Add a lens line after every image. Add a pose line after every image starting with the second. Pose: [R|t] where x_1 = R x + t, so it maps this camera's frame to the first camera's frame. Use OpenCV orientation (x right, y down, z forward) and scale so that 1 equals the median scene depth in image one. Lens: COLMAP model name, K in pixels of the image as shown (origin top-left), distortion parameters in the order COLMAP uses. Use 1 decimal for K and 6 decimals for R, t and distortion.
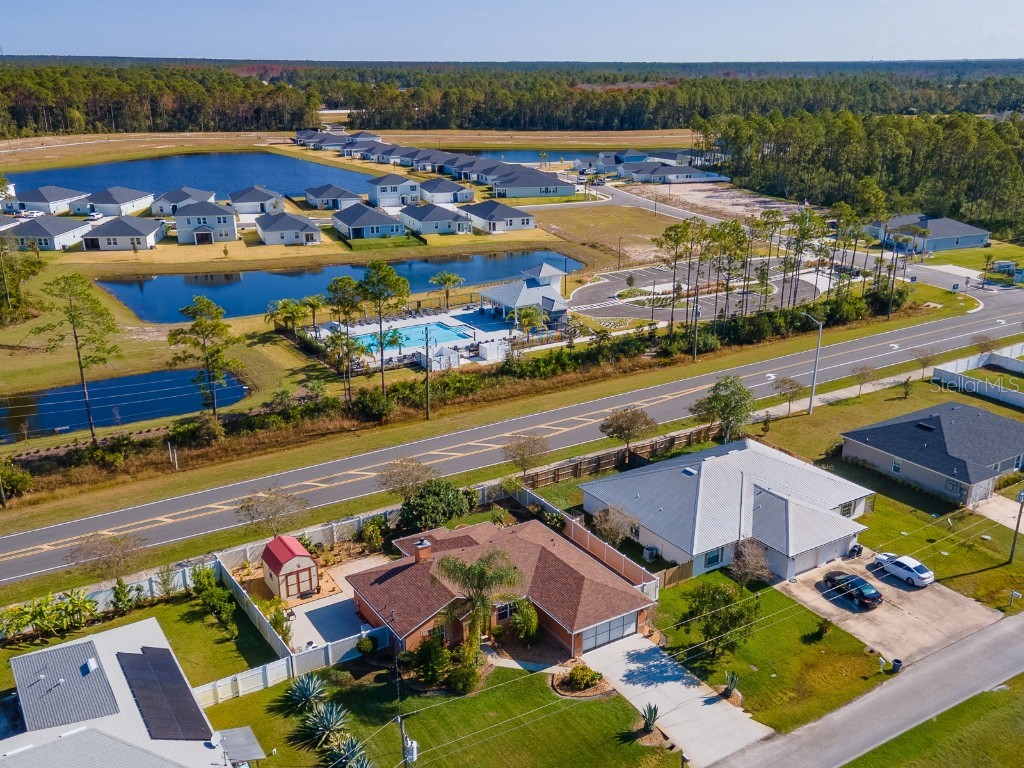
lens RADIAL K [[957.6, 0, 560.2], [0, 957.6, 386.4], [0, 0, 1]] dist [0.041586, 0.009827]
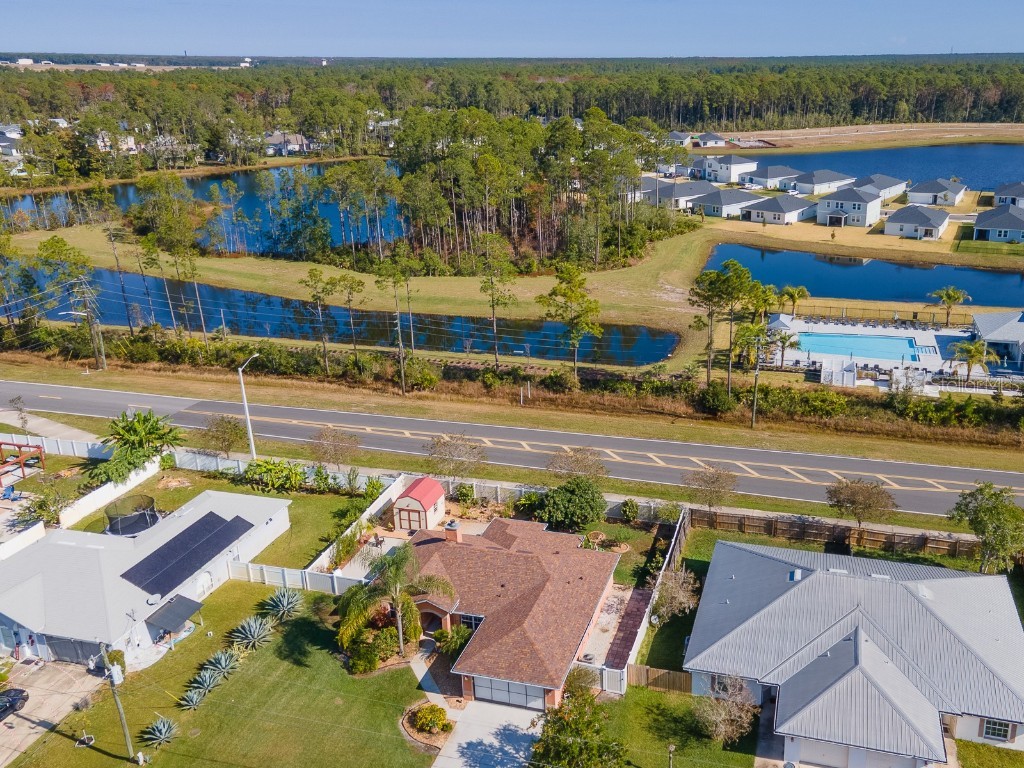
lens RADIAL K [[864.9, 0, 630.1], [0, 864.9, 382.0], [0, 0, 1]] dist [0.045619, 0.006524]
pose [[0.674459, 0.250615, -0.694476, 0.335287], [-0.228475, 0.965302, 0.126458, -0.083027], [0.702072, 0.073379, 0.708316, 0.260672]]
